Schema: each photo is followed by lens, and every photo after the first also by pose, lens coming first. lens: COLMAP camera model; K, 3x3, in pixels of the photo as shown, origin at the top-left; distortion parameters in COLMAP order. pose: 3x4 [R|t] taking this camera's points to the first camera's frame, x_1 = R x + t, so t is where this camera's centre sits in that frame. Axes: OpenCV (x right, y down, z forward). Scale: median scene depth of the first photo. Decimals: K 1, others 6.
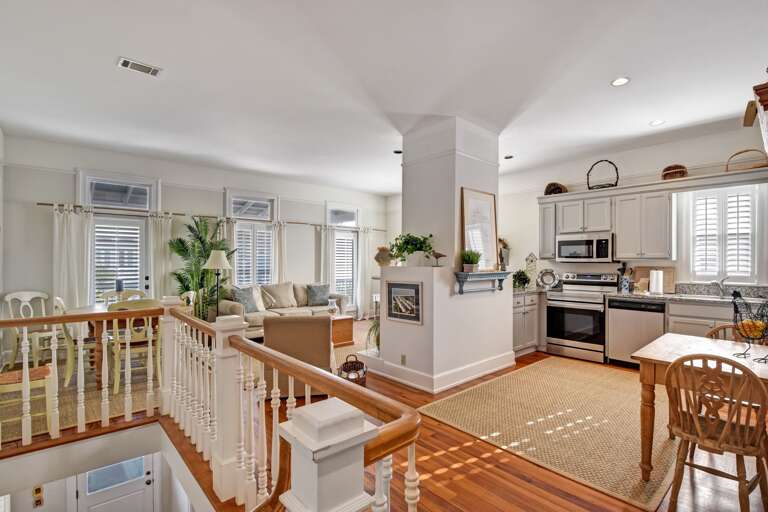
lens RADIAL K [[369.5, 0, 384.2], [0, 369.5, 260.7], [0, 0, 1]] dist [-0.024123, 0.001440]
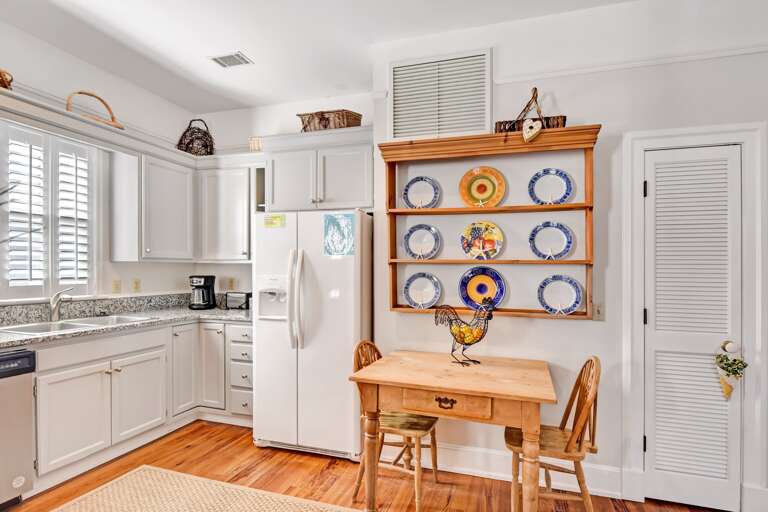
lens RADIAL K [[398.6, 0, 385.9], [0, 398.6, 261.5], [0, 0, 1]] dist [-0.005778, -0.004730]
pose [[-0.514636, 0.007090, 0.857379, 0.103596], [-0.004426, 0.999931, -0.010925, 0.006117], [-0.857397, -0.009417, -0.514569, 0.873622]]
